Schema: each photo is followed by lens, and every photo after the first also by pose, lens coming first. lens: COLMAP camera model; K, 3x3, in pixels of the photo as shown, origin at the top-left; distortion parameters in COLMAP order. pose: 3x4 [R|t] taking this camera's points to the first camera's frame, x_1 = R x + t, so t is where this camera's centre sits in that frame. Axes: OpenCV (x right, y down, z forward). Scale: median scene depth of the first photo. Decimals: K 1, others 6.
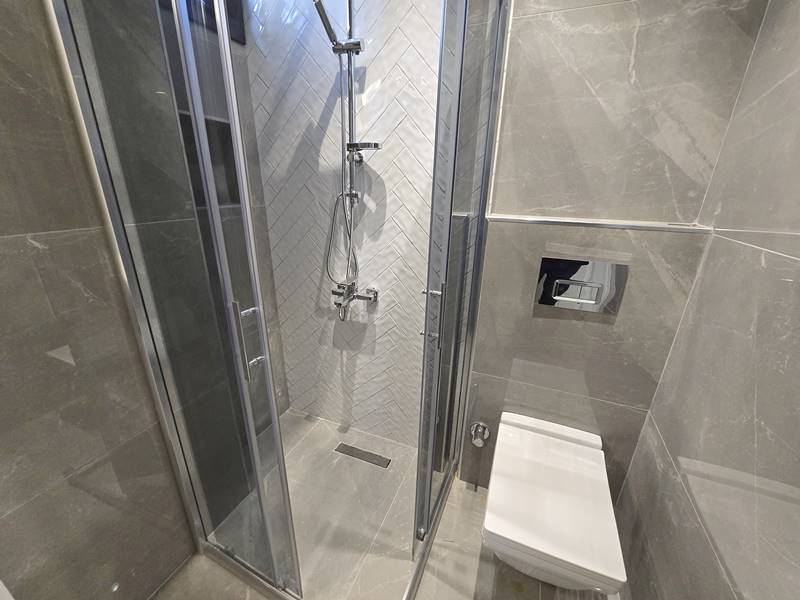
lens RADIAL K [[327.8, 0, 400.1], [0, 327.8, 303.1], [0, 0, 1]] dist [-0.010746, 0.004428]
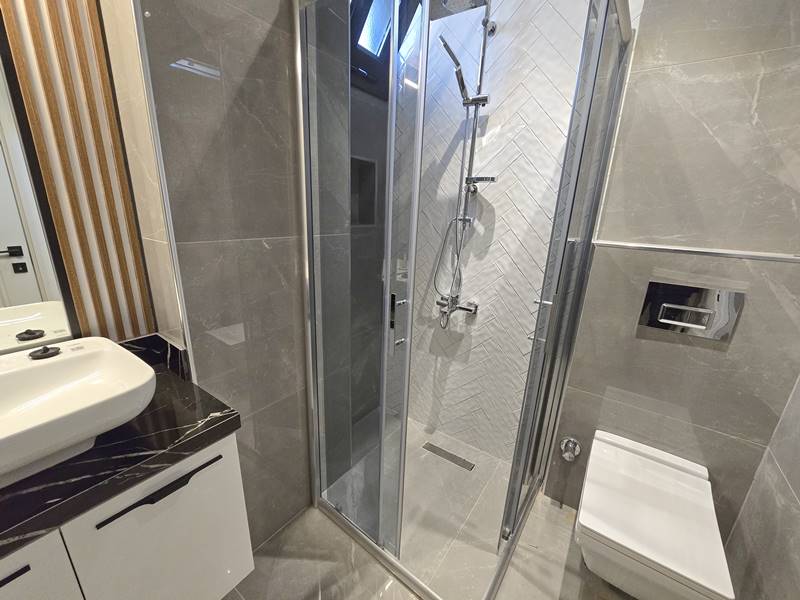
lens RADIAL K [[327.8, 0, 400.1], [0, 327.8, 303.1], [0, 0, 1]] dist [-0.010746, 0.004428]
pose [[0.973559, 0.081050, -0.213576, -0.110418], [-0.097171, 0.993071, -0.066083, 0.071248], [0.206740, 0.085089, 0.974689, -0.178924]]
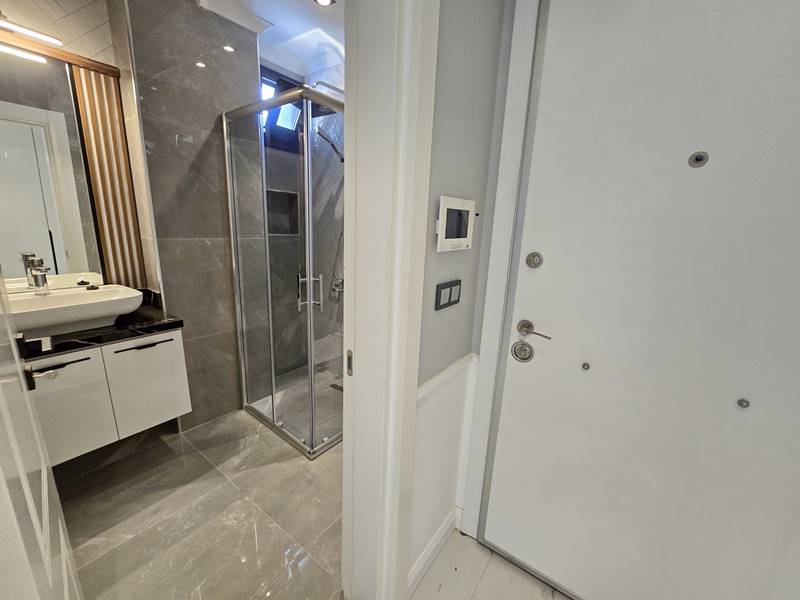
lens RADIAL K [[328.0, 0, 400.0], [0, 328.0, 300.0], [0, 0, 1]] dist [0.002616, 0.000081]
pose [[0.971186, 0.076322, -0.225769, 0.663481], [-0.105207, 0.987329, -0.118797, 0.272387], [0.213842, 0.139126, 0.966910, -0.751177]]
